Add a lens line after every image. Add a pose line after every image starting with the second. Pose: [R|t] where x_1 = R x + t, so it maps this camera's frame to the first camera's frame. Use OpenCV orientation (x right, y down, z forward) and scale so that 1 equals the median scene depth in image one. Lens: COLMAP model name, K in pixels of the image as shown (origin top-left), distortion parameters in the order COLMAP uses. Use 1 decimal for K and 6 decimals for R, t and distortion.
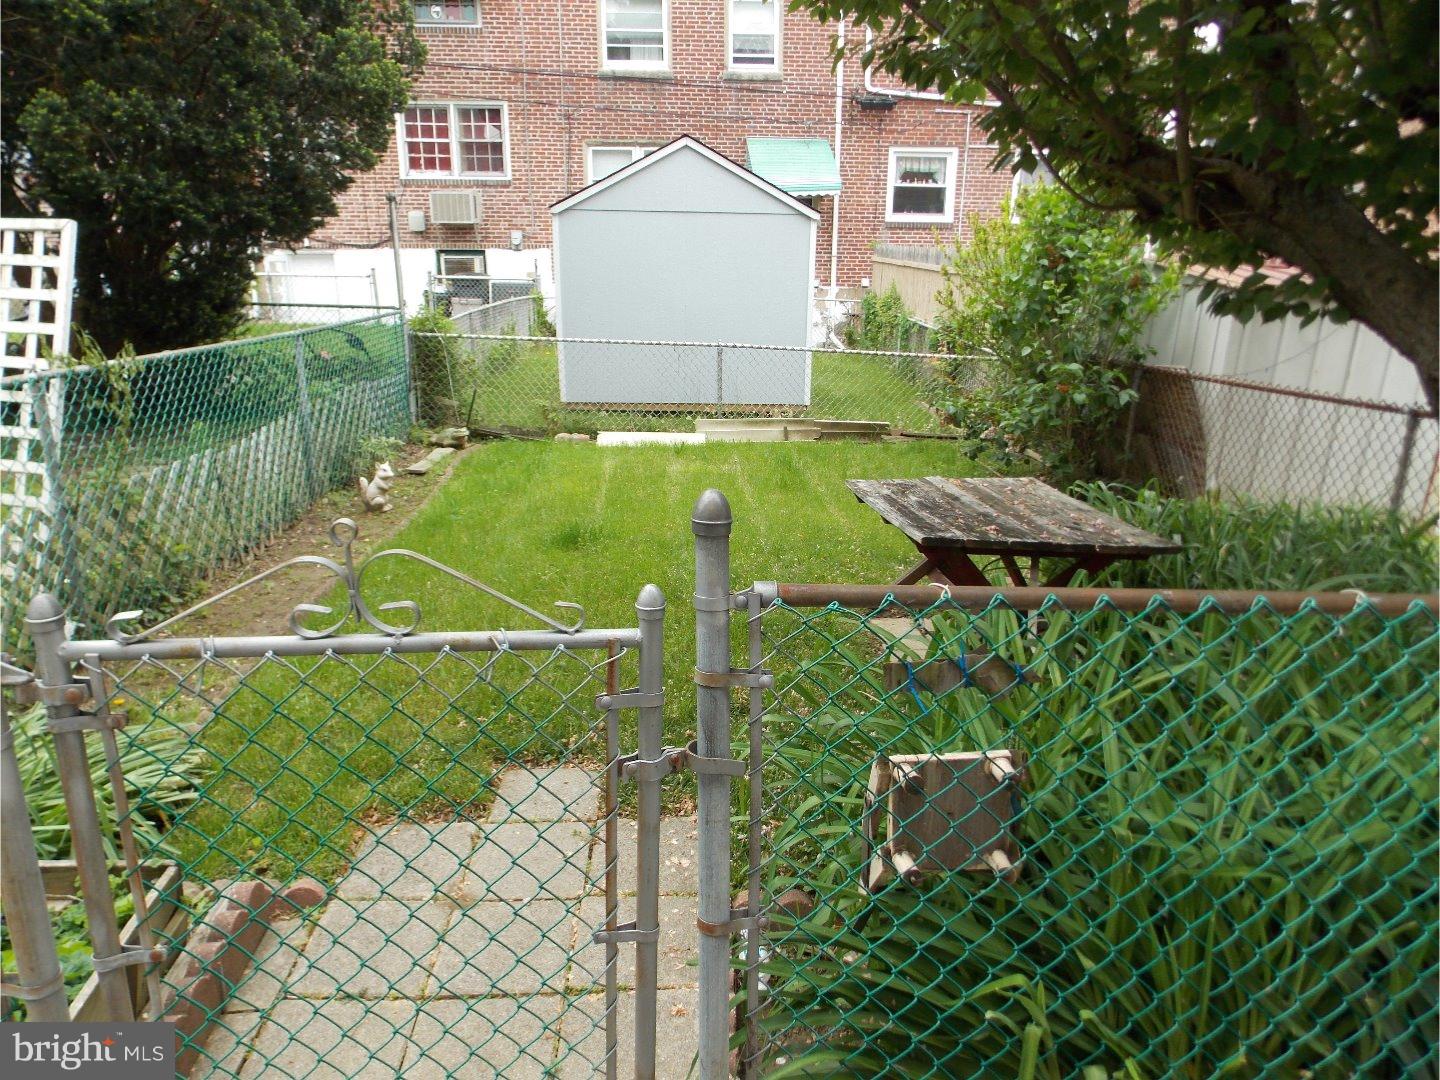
lens RADIAL K [[964.1, 0, 721.7], [0, 964.1, 540.4], [0, 0, 1]] dist [0.002995, -0.000787]
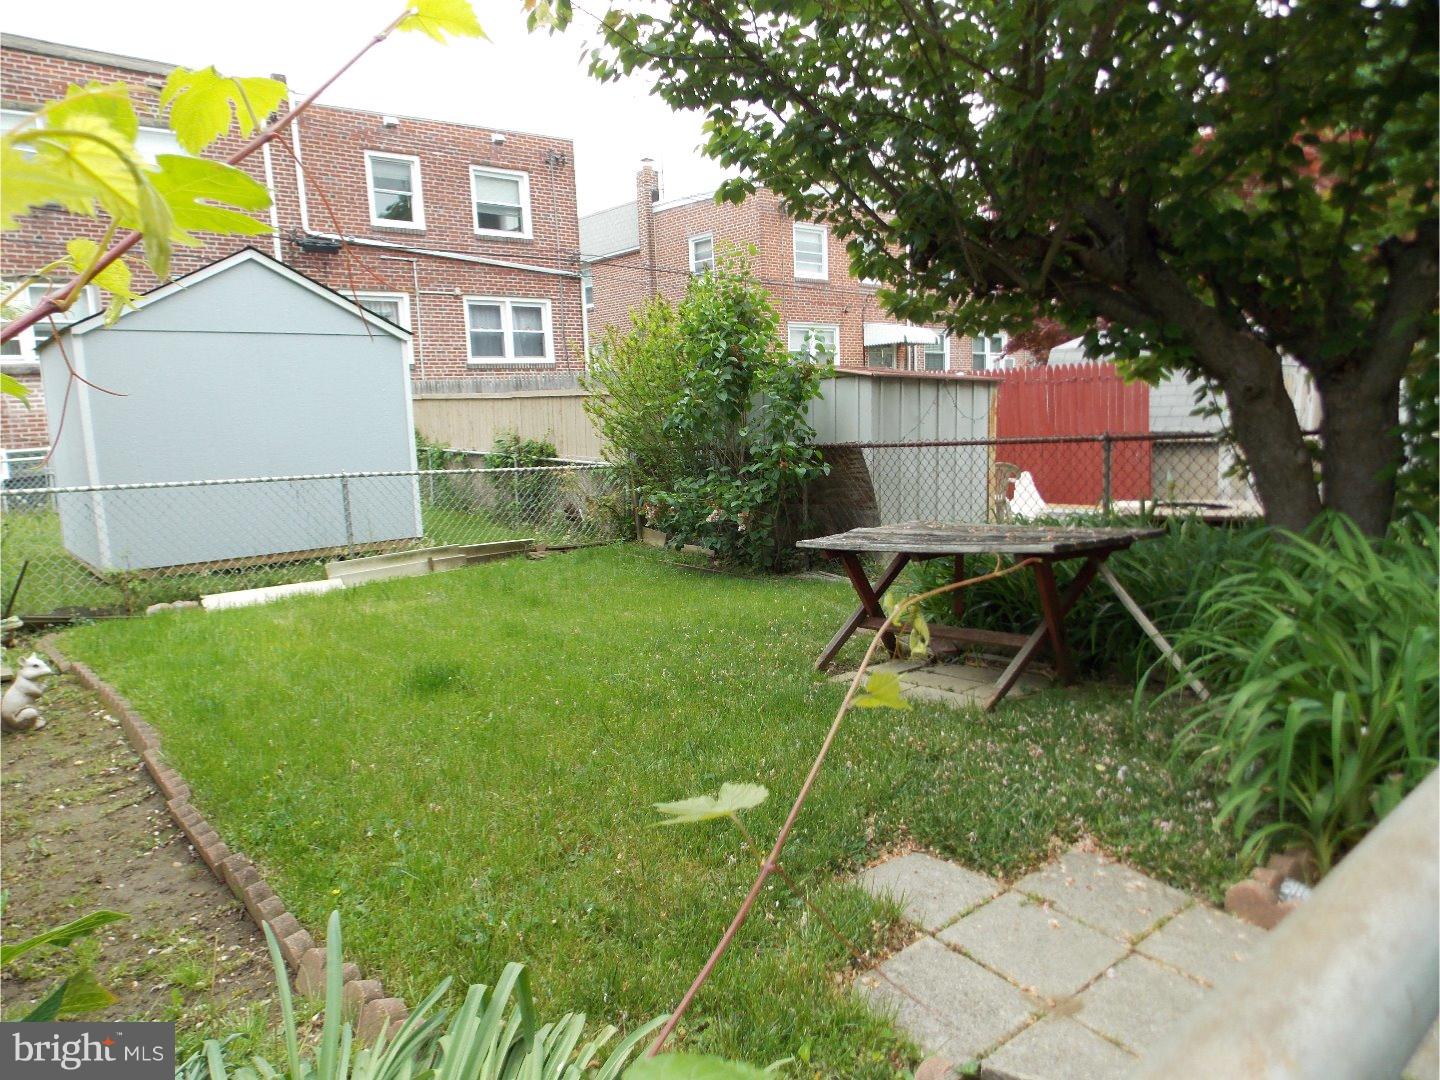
lens RADIAL K [[964.1, 0, 720.8], [0, 964.1, 540.2], [0, 0, 1]] dist [0.002995, -0.000787]
pose [[0.807522, -0.131492, 0.574994, -0.233074], [0.218548, 0.972151, -0.084613, 0.002562], [-0.547855, 0.193991, 0.813770, 0.113102]]
